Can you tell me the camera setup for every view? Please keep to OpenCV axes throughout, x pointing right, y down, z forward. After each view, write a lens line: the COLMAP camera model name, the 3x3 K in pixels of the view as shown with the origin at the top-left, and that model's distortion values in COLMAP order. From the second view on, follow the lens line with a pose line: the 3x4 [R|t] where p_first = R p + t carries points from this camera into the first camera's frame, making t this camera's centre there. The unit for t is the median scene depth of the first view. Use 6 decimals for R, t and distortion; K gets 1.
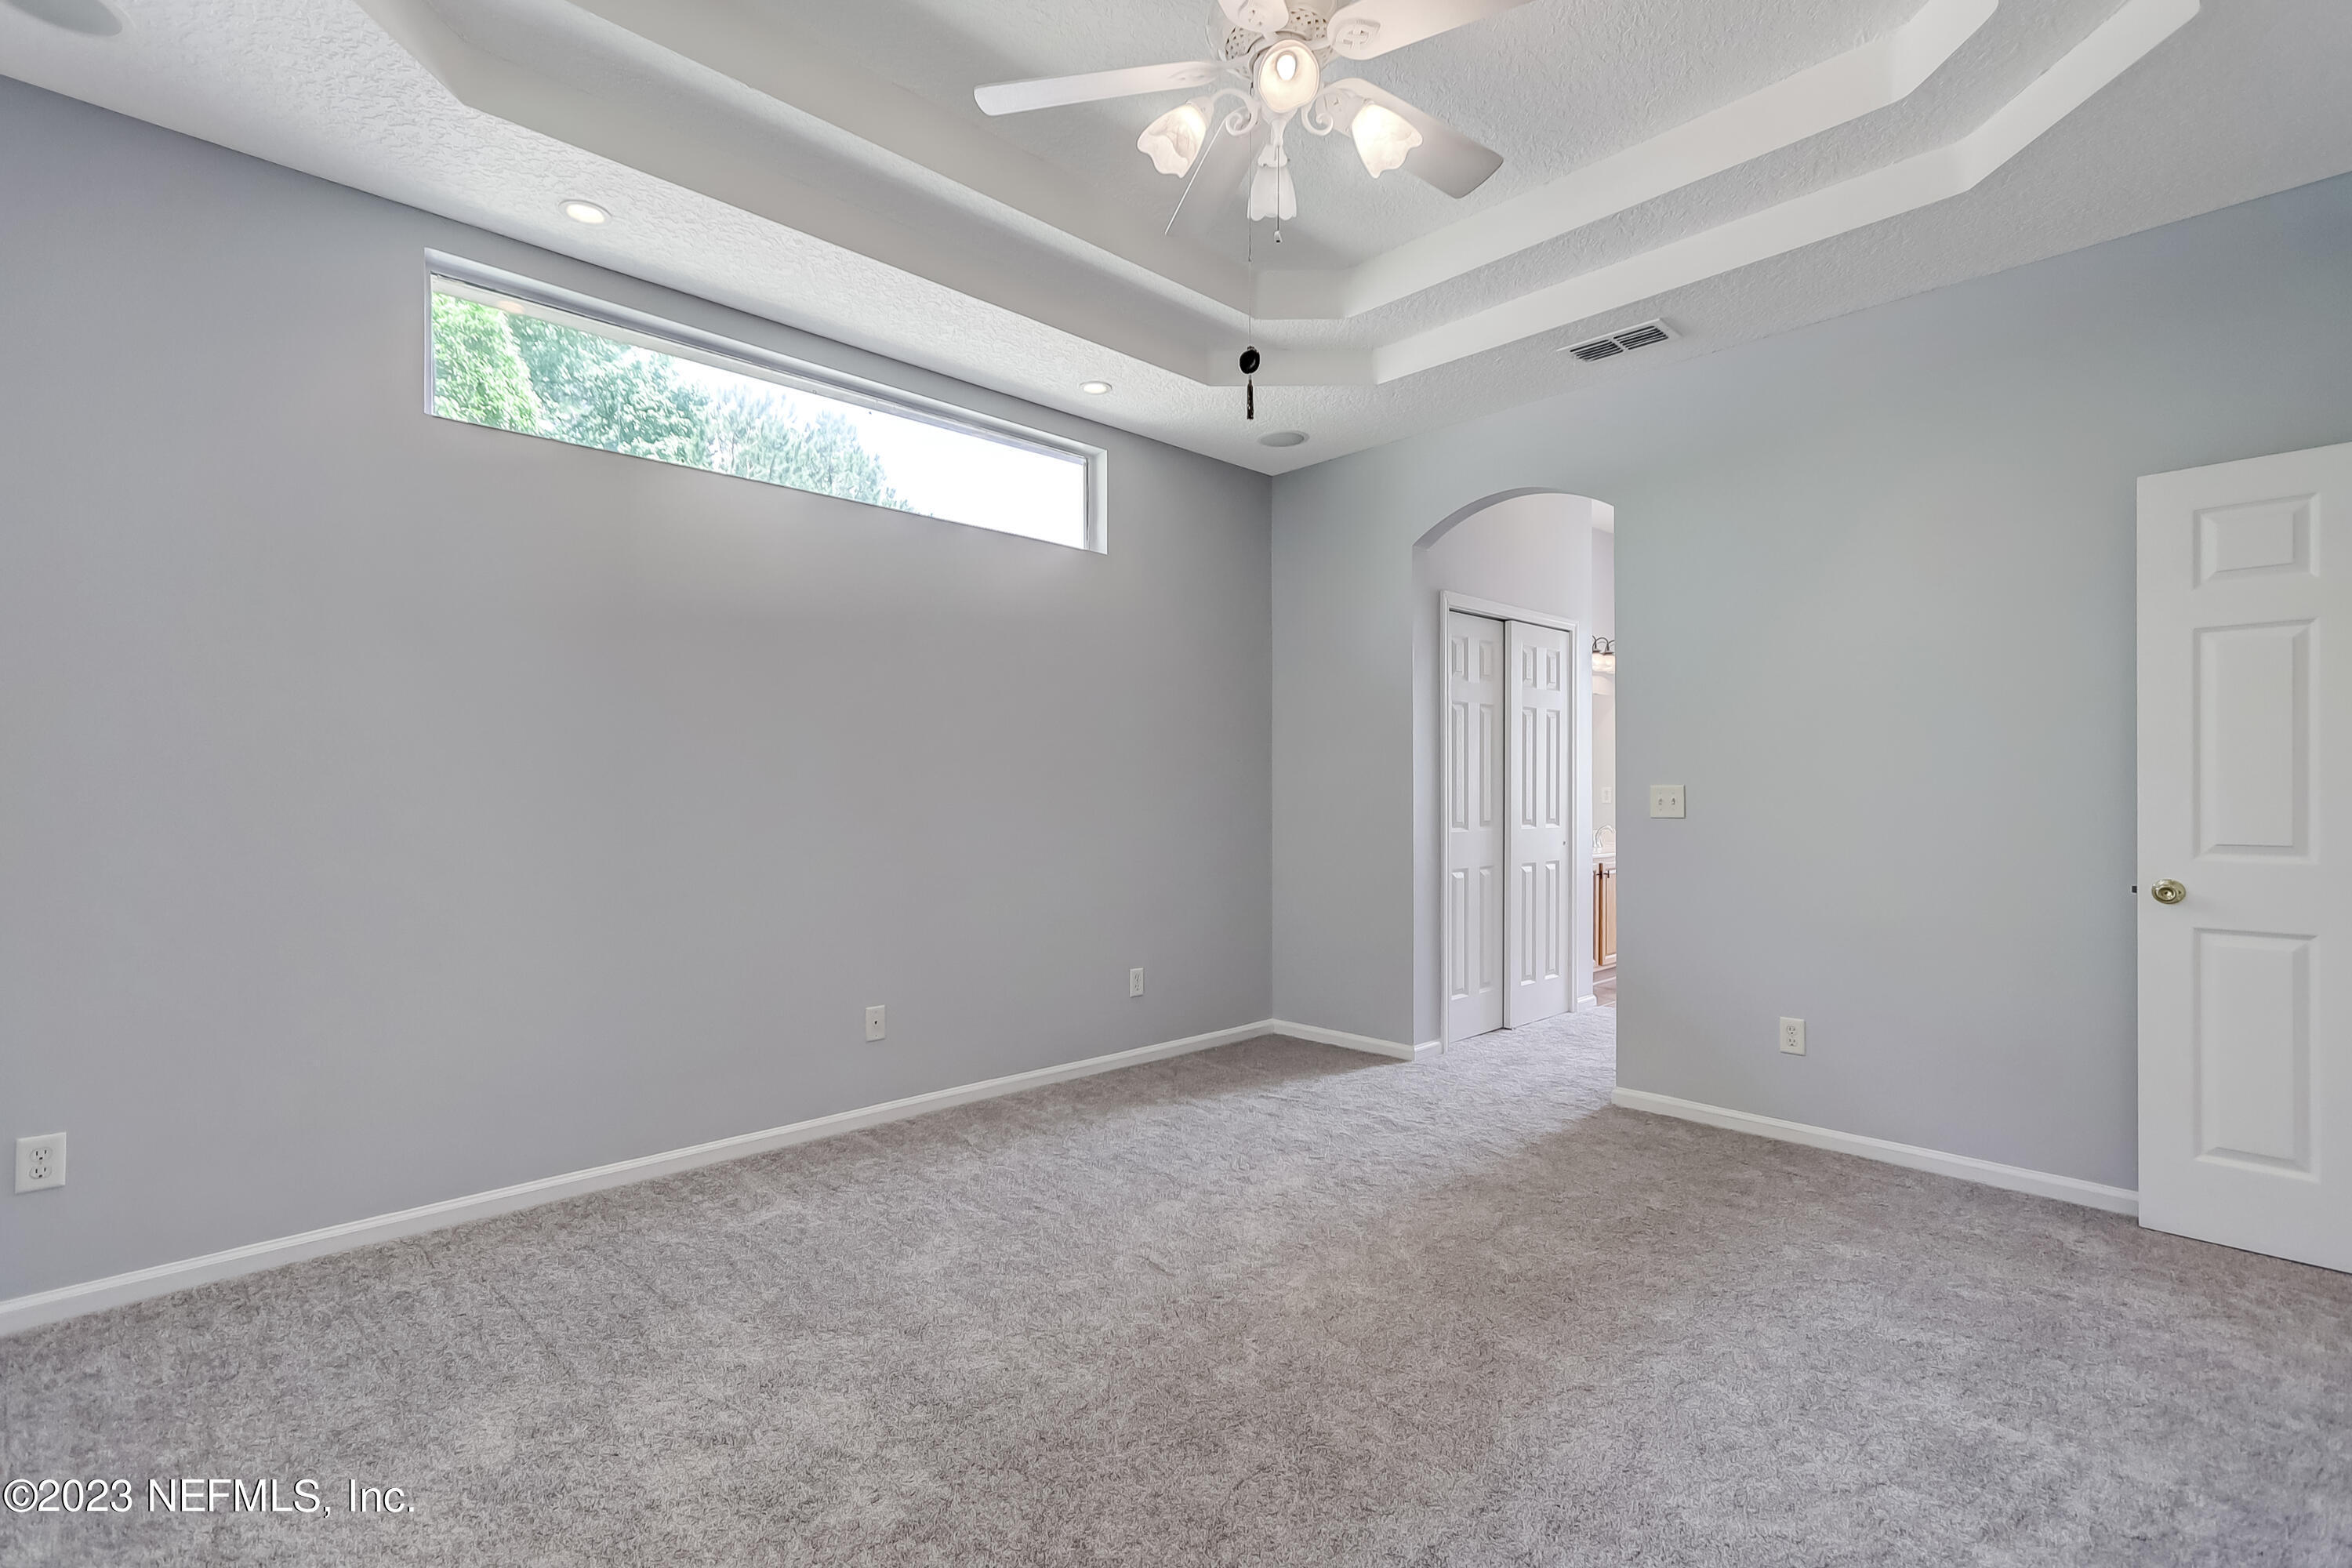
lens RADIAL K [[1077.7, 0, 1173.2], [0, 1077.7, 781.7], [0, 0, 1]] dist [0.000905, 0.000655]
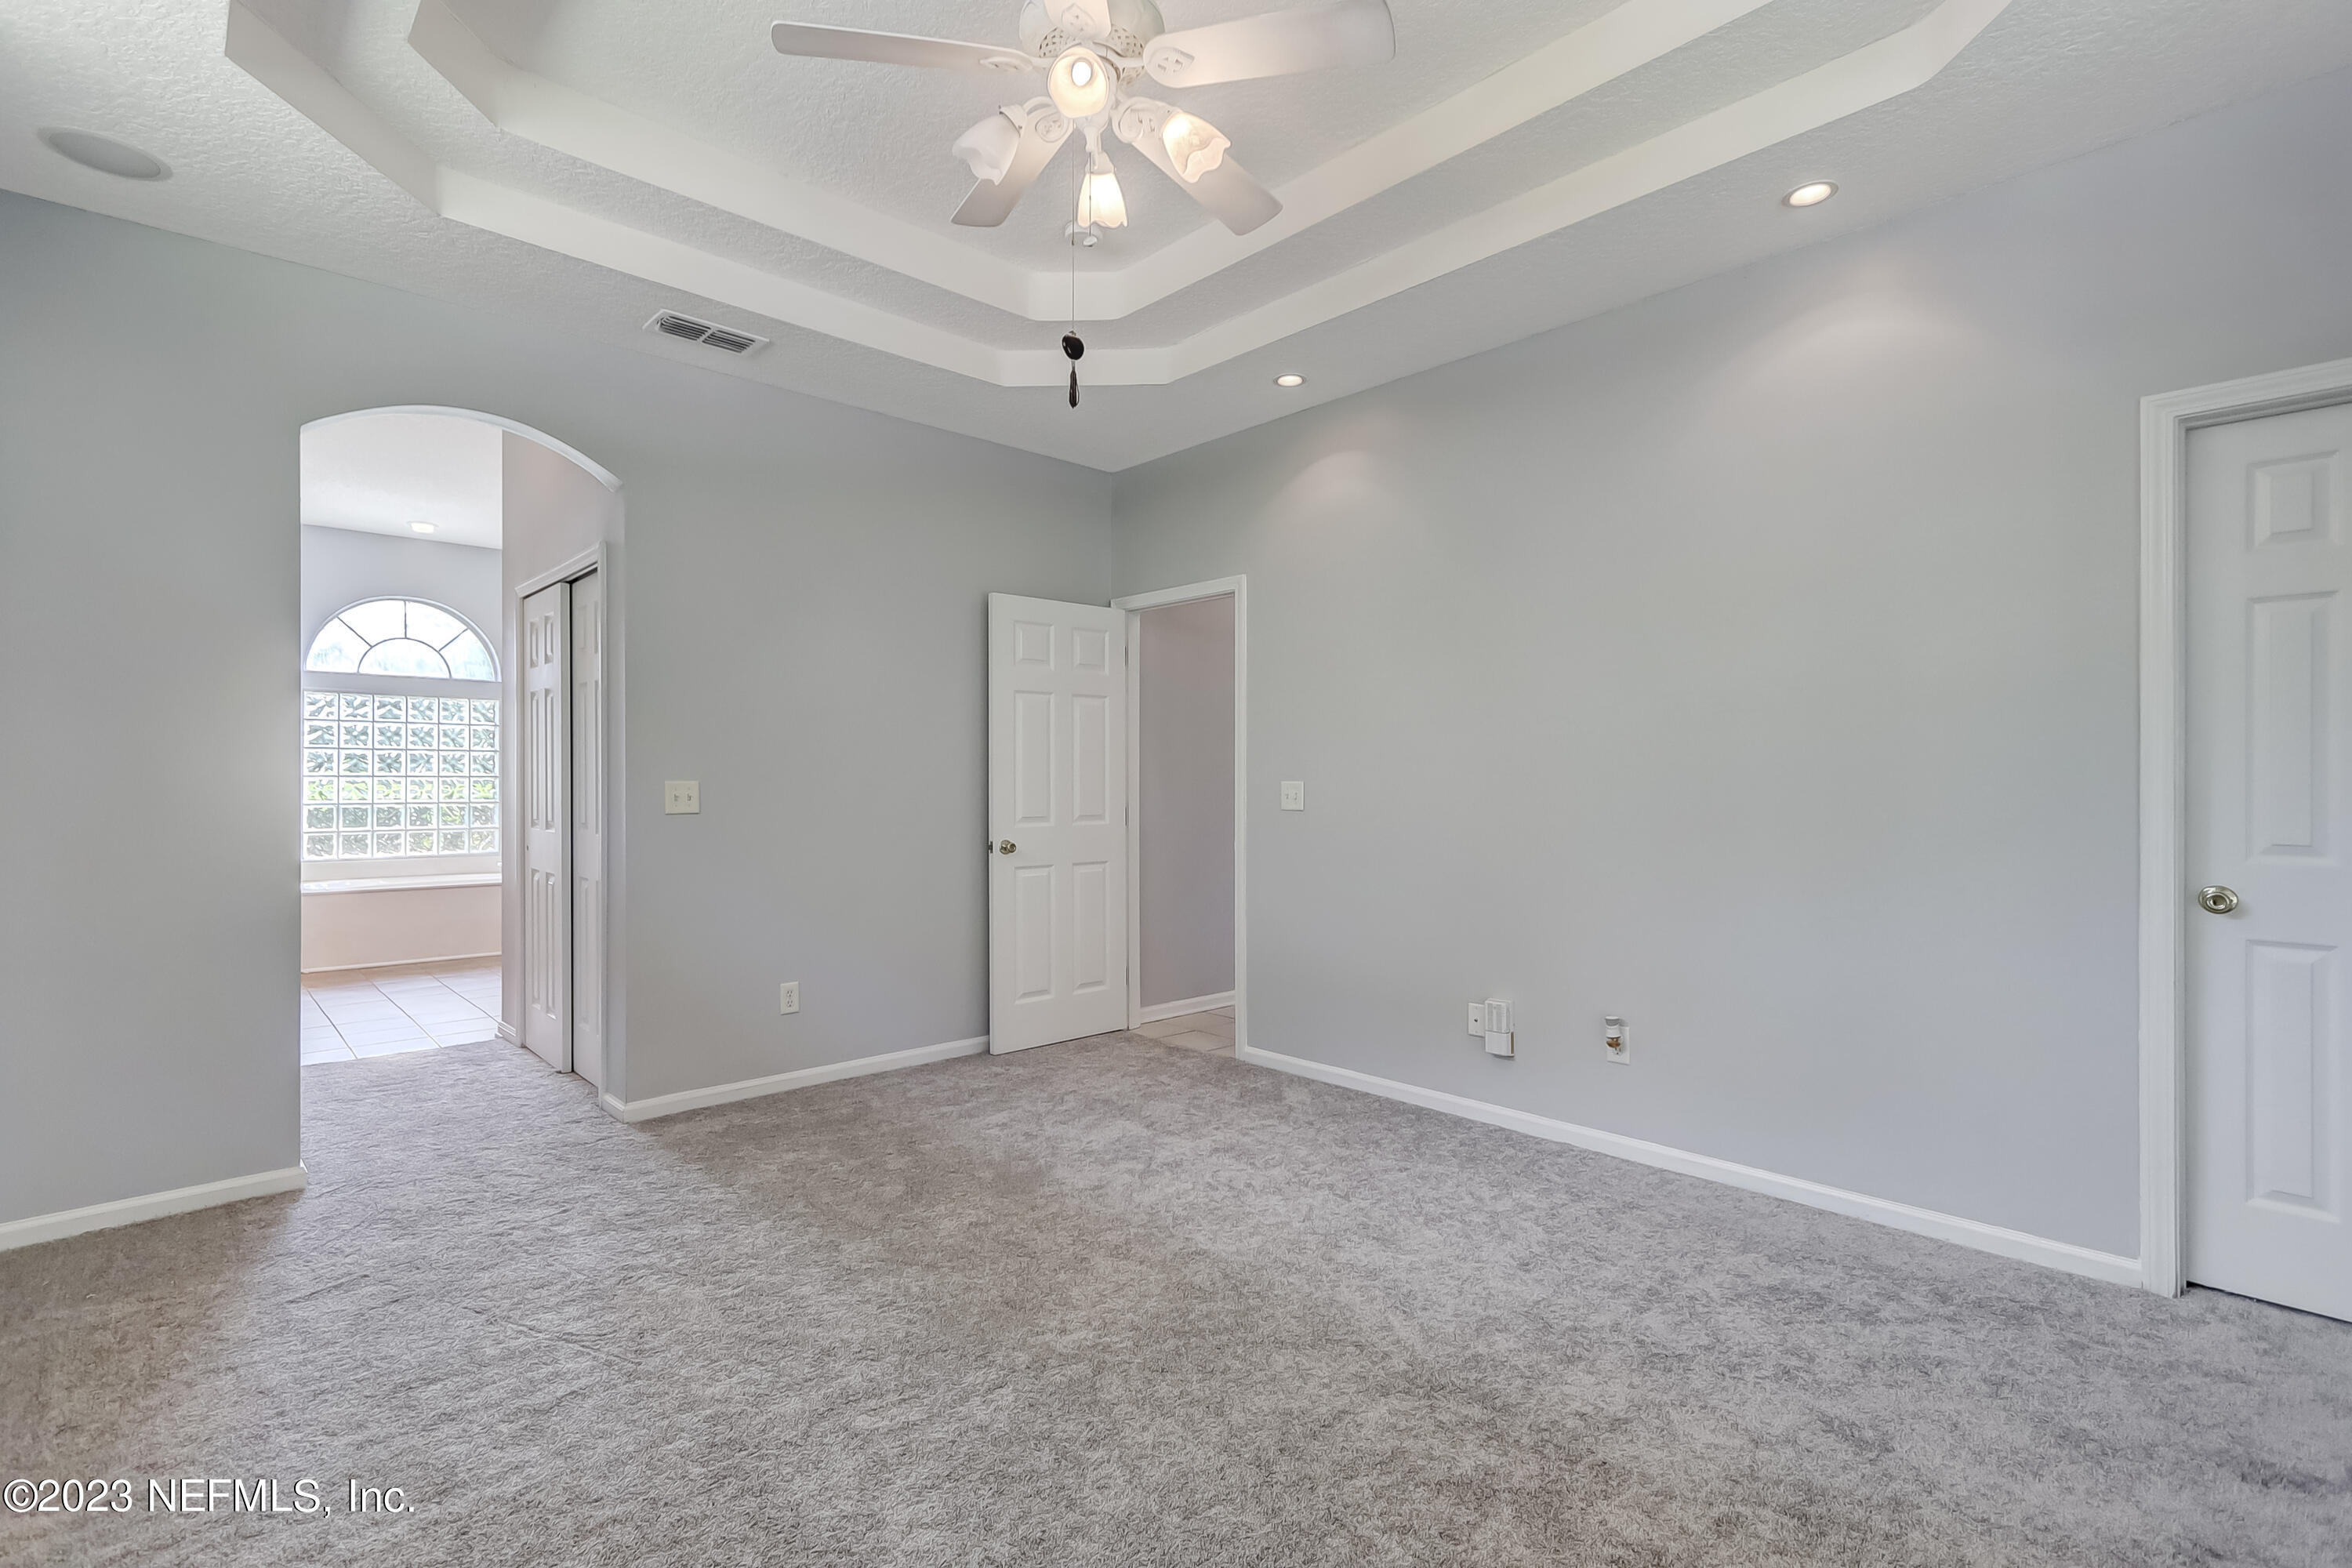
lens RADIAL K [[1077.7, 0, 1173.2], [0, 1077.7, 781.7], [0, 0, 1]] dist [0.000905, 0.000655]
pose [[0.008788, 0.005318, 0.999947, -0.717609], [-0.002469, 0.999983, -0.005296, 0.009524], [-0.999958, -0.002422, 0.008801, 0.709950]]
